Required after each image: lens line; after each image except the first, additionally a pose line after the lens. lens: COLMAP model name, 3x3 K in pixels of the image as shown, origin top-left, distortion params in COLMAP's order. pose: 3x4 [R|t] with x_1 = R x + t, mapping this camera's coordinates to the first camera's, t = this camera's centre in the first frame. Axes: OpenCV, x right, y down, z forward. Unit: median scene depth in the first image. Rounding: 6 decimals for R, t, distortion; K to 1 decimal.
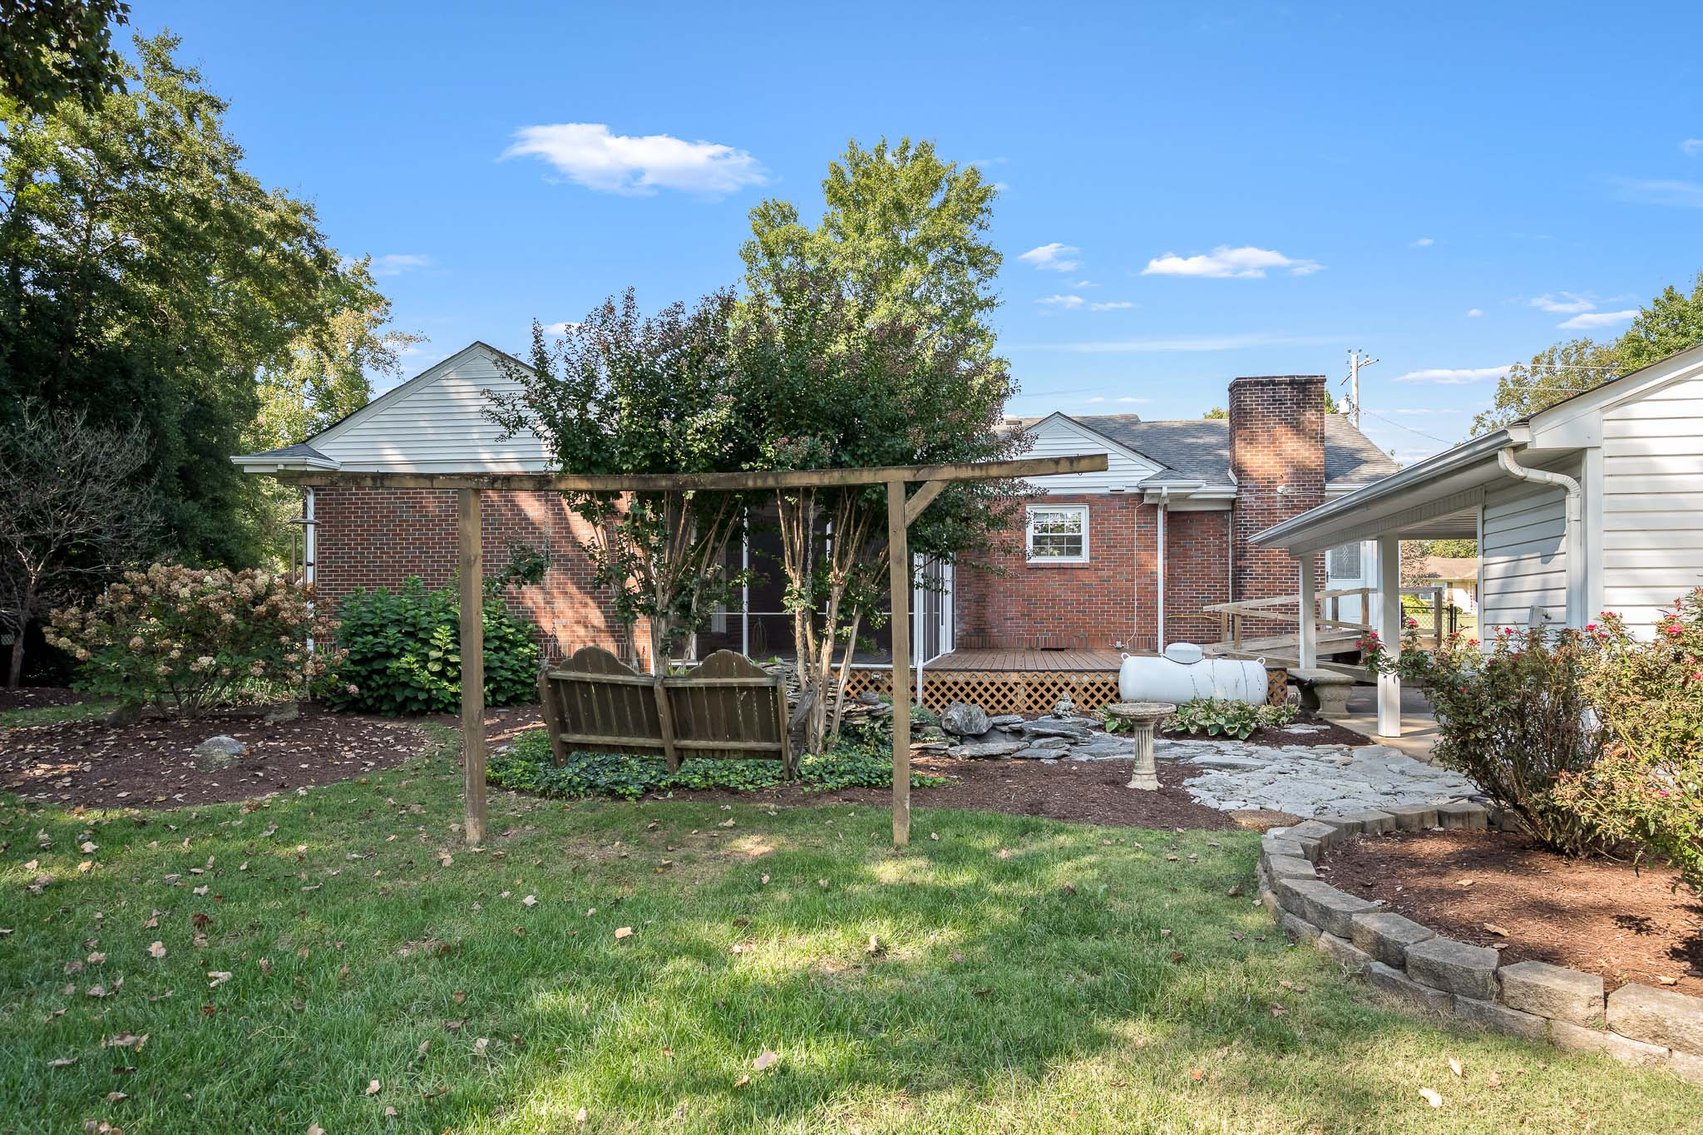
lens RADIAL K [[1009.7, 0, 888.7], [0, 1009.7, 595.2], [0, 0, 1]] dist [0.004225, 0.003235]
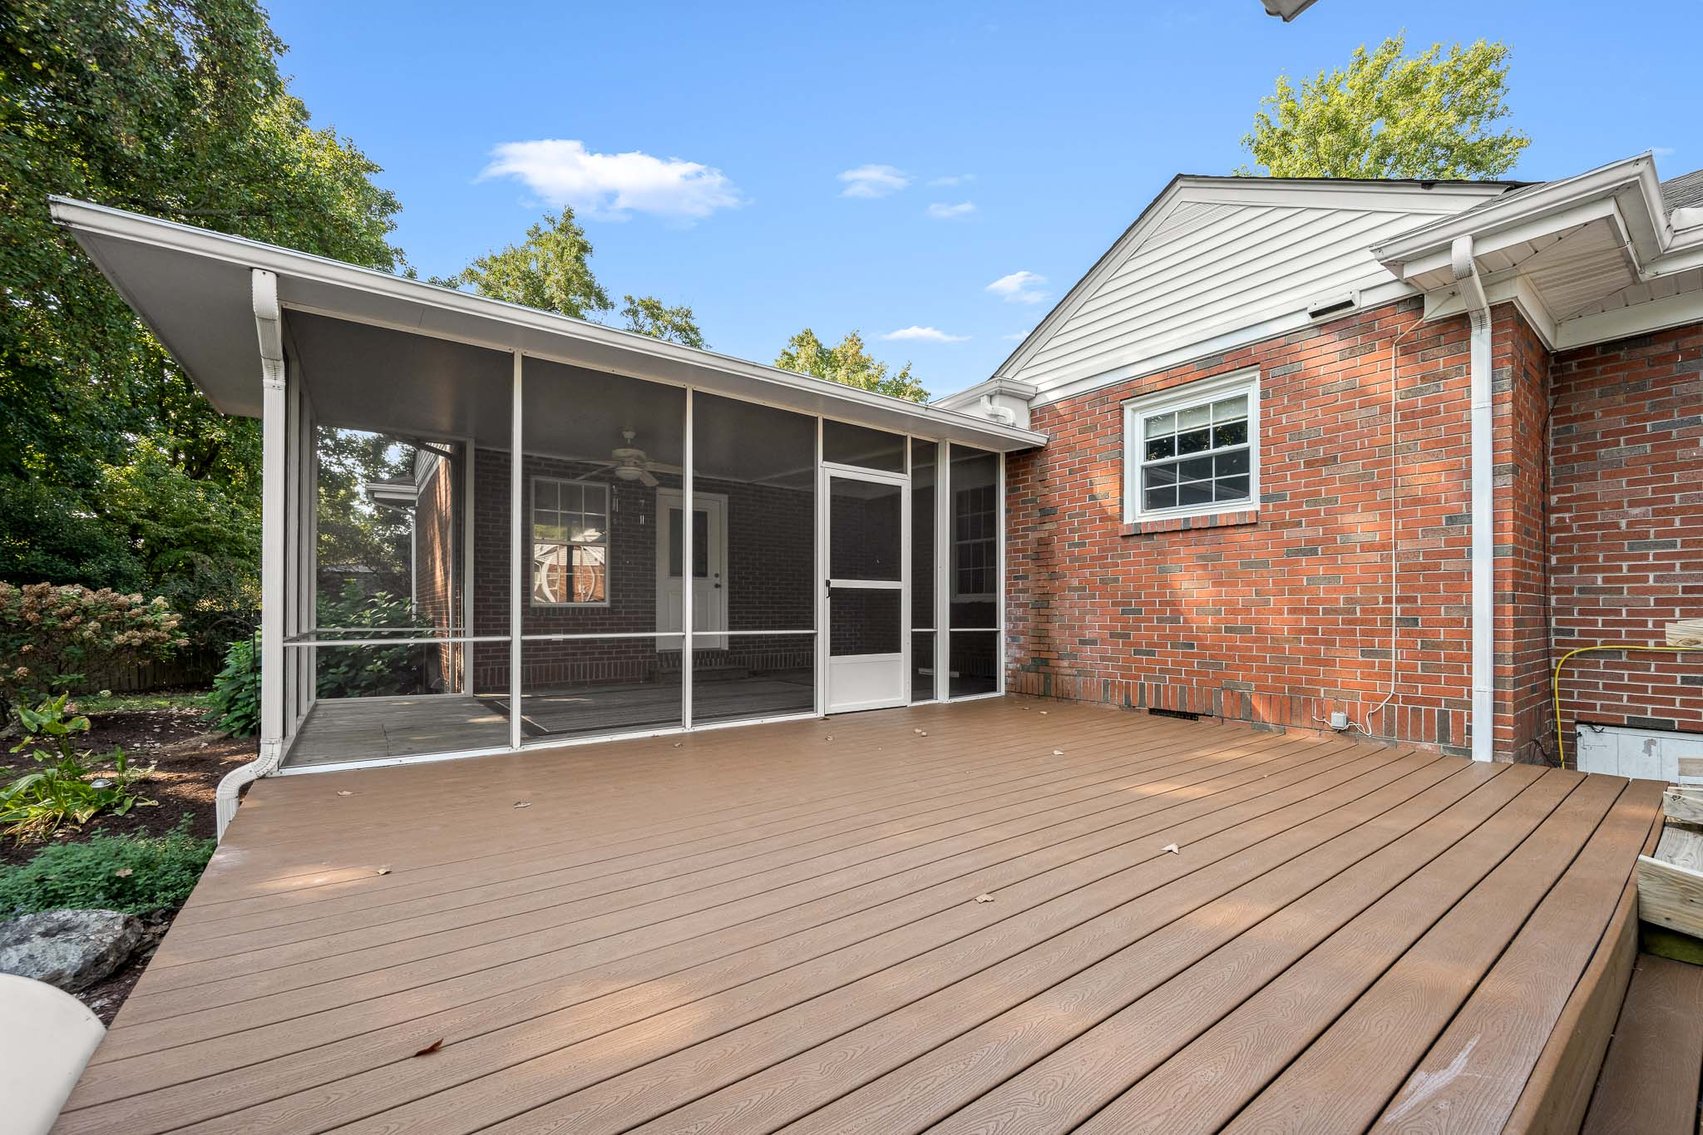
lens RADIAL K [[682.5, 0, 865.9], [0, 682.5, 615.1], [0, 0, 1]] dist [-0.002591, -0.000238]
pose [[0.704029, 0.002488, -0.710166, 0.283494], [0.011298, 0.999828, 0.014704, 0.004060], [0.710081, -0.018375, 0.703880, 0.696765]]
